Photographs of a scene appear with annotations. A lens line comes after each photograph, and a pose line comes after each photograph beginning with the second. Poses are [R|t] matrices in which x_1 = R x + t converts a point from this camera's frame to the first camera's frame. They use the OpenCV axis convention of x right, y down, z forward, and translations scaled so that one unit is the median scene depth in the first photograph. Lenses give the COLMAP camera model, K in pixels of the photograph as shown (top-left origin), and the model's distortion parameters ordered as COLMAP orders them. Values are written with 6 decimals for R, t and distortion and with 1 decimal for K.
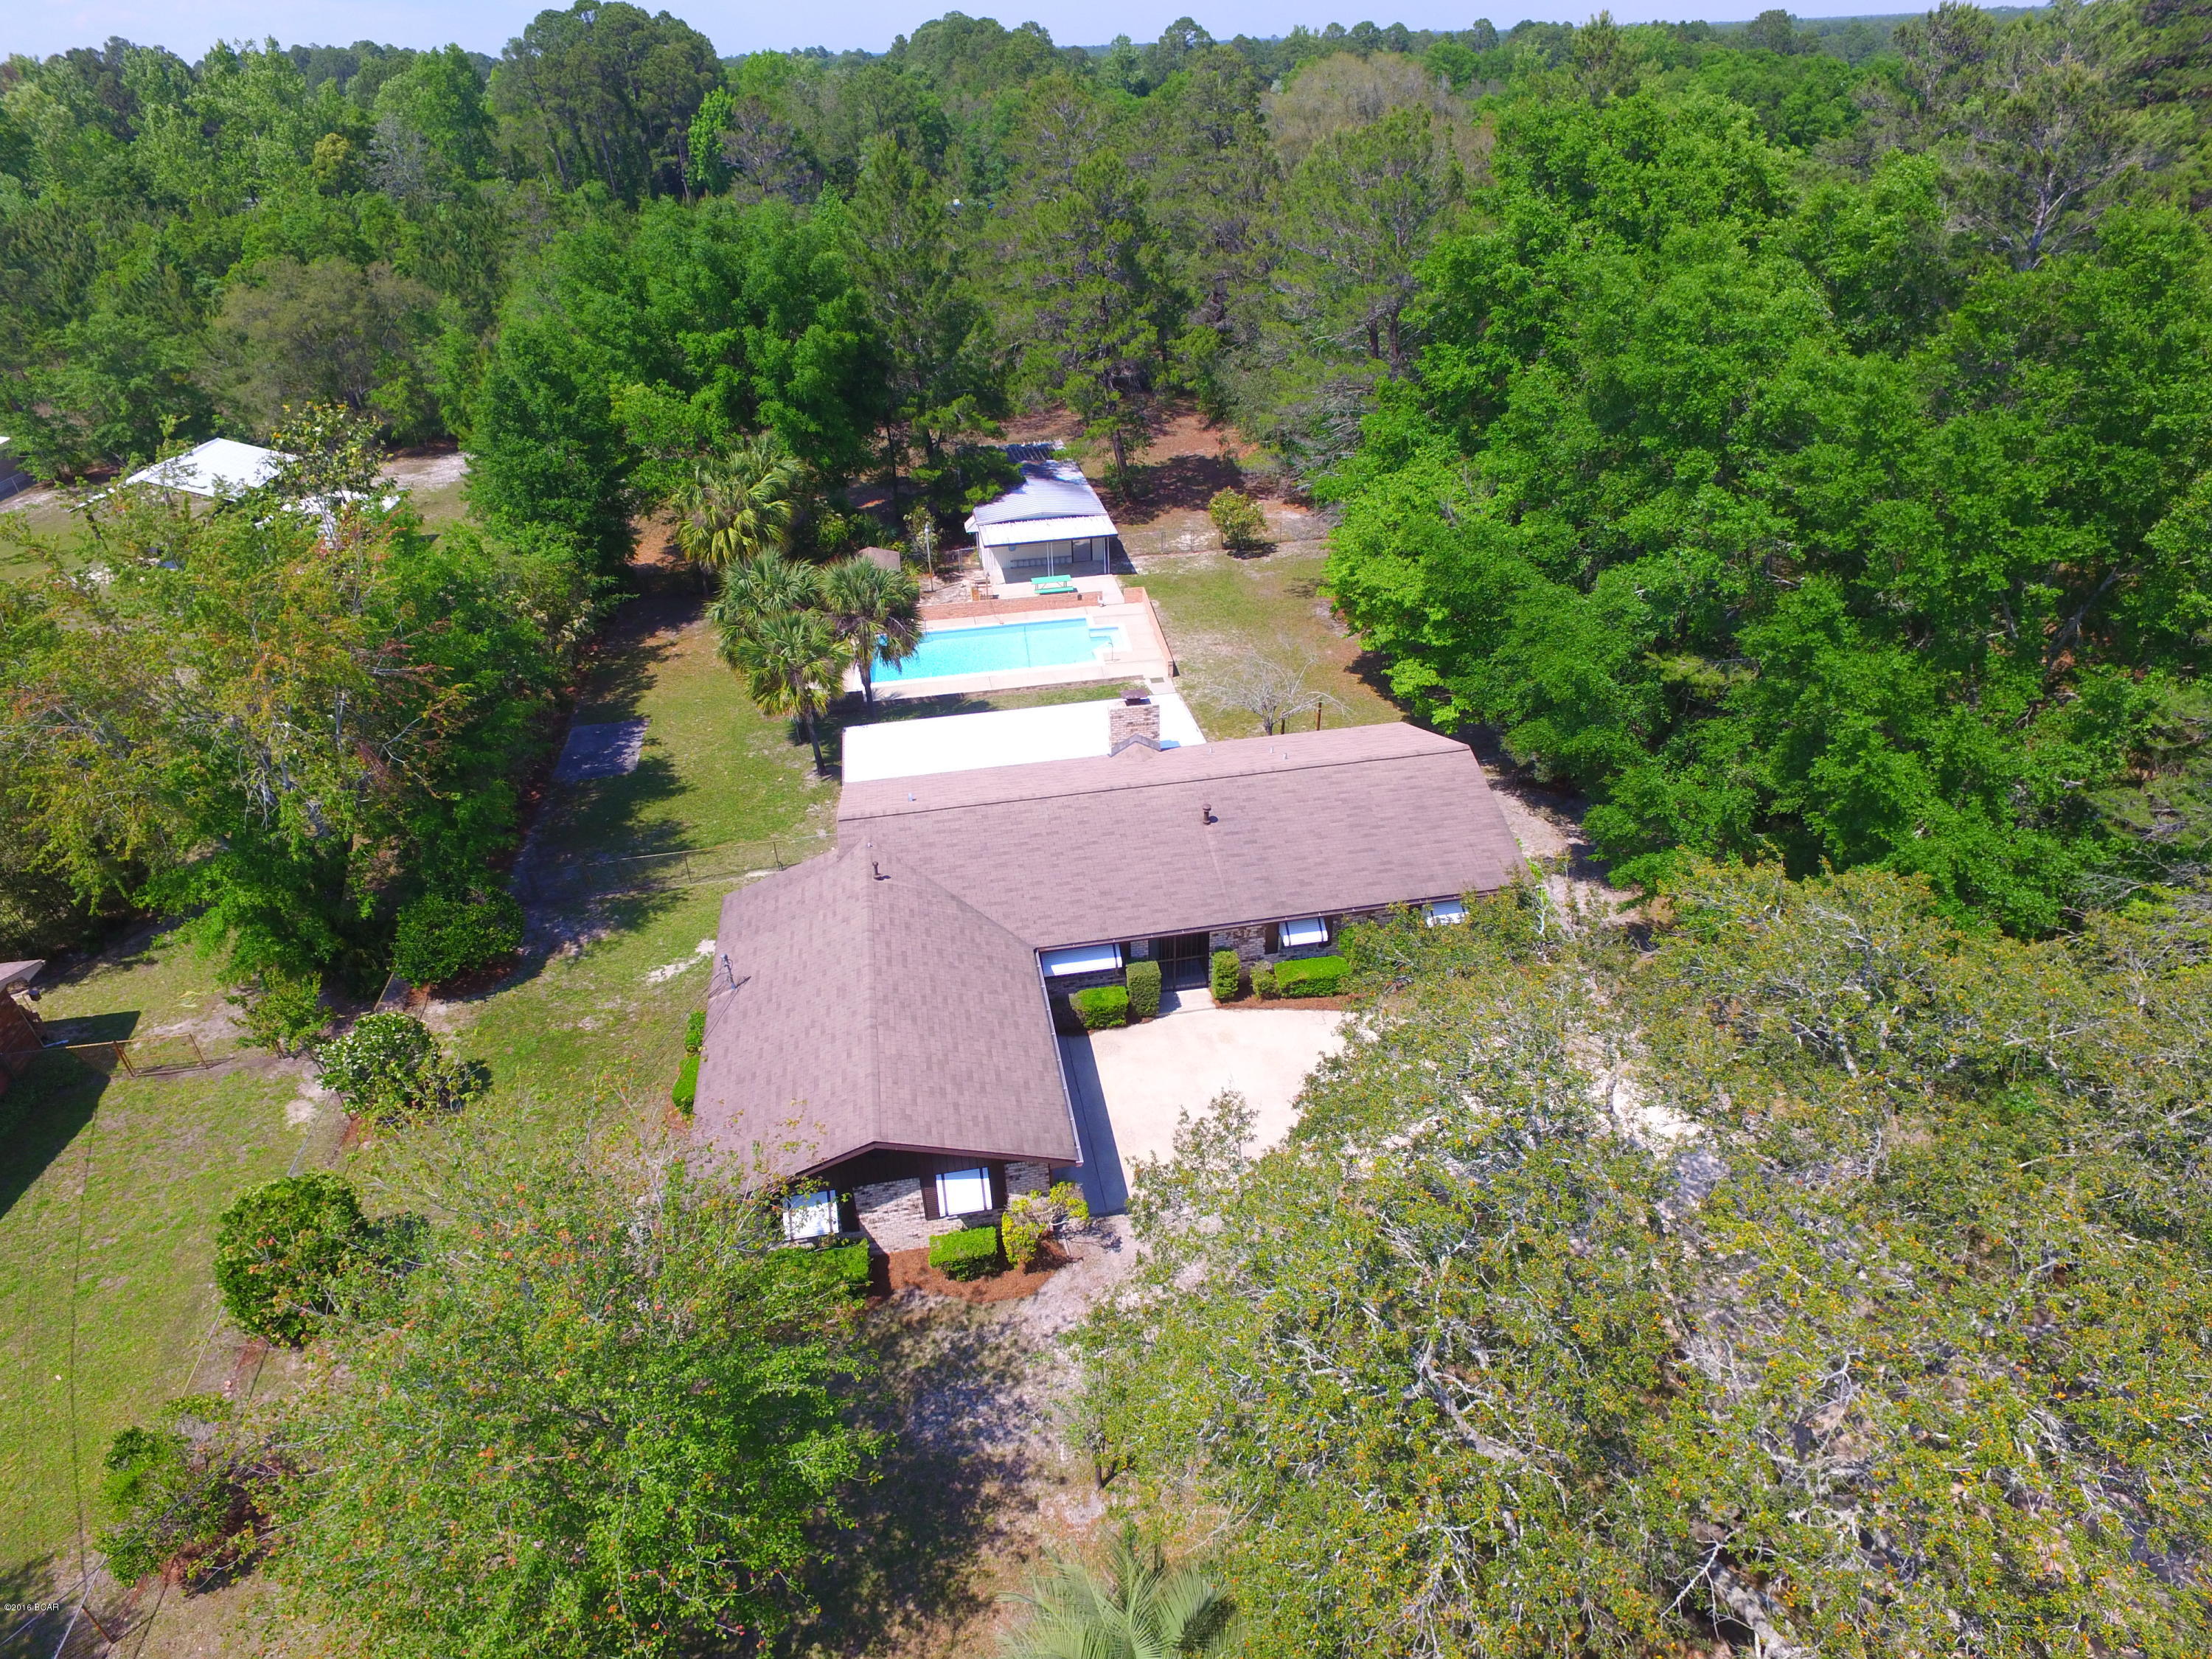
lens RADIAL K [[1283.8, 0, 1115.9], [0, 1283.8, 828.1], [0, 0, 1]] dist [-0.016424, 0.014187]
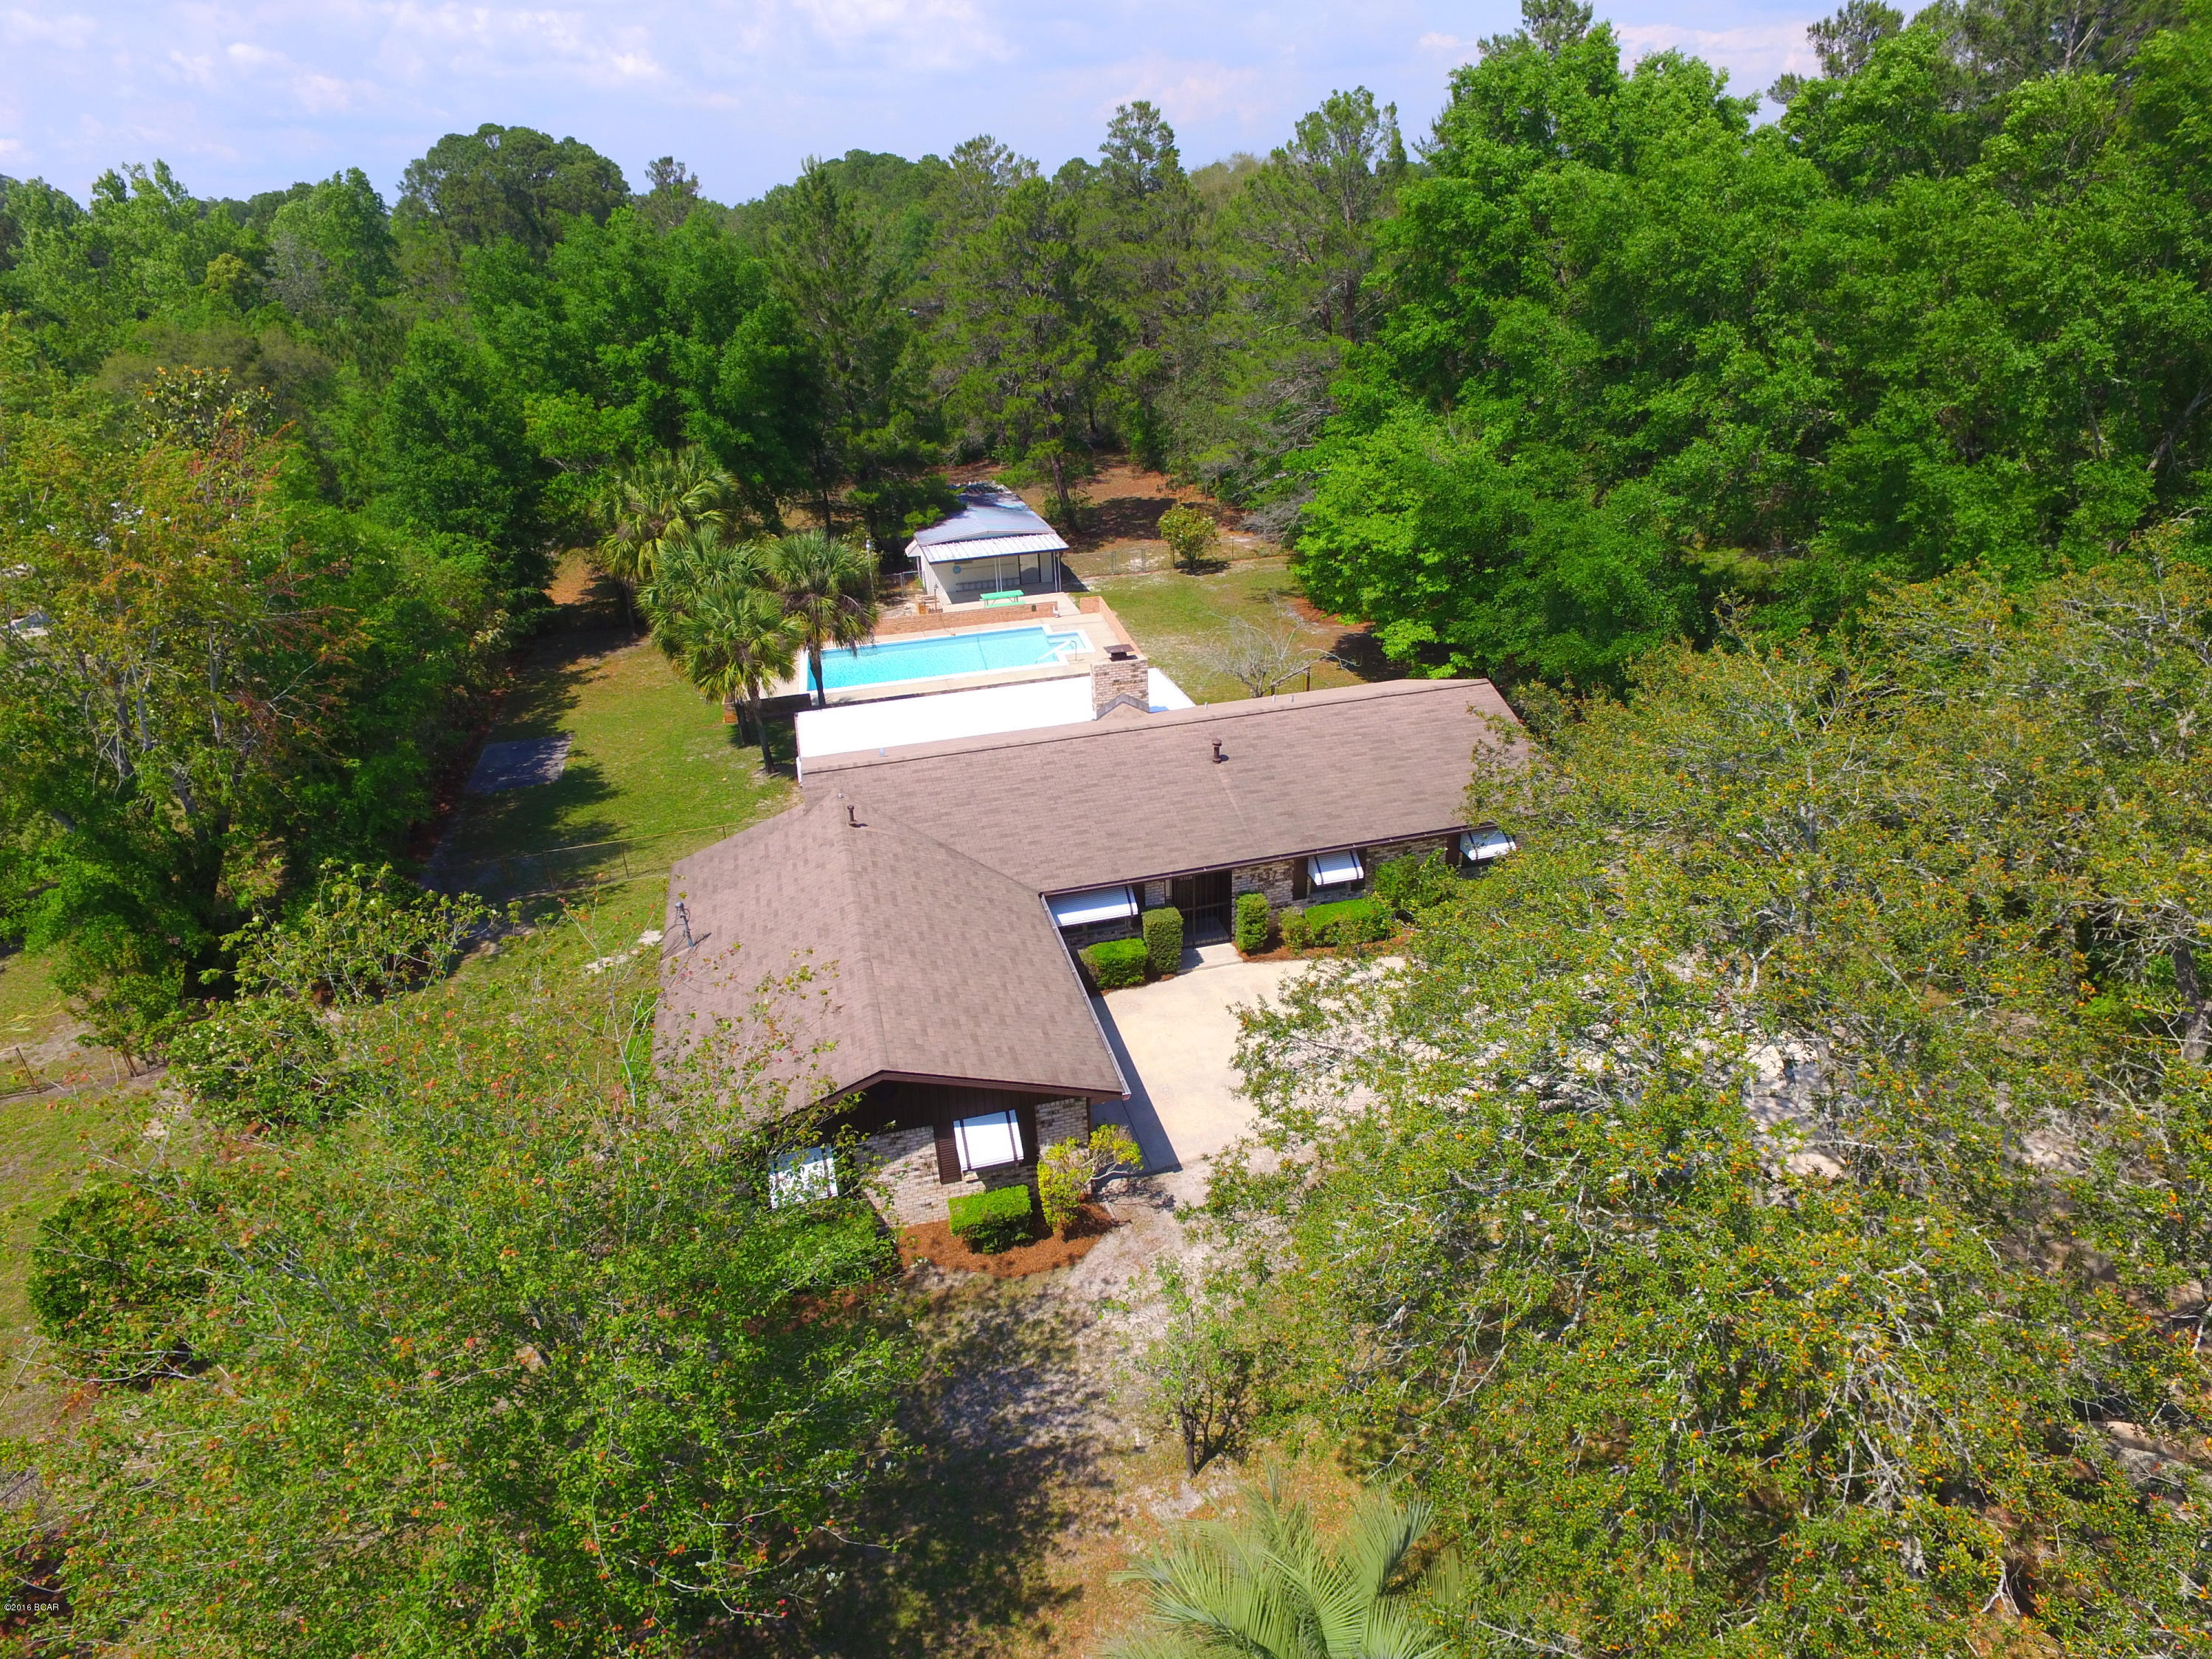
lens RADIAL K [[1283.8, 0, 1114.2], [0, 1283.8, 826.7], [0, 0, 1]] dist [-0.016424, 0.014187]
pose [[0.996865, -0.047077, 0.063598, -0.050608], [0.053193, 0.993747, -0.098170, 0.105987], [-0.058578, 0.101245, 0.993135, 0.096870]]
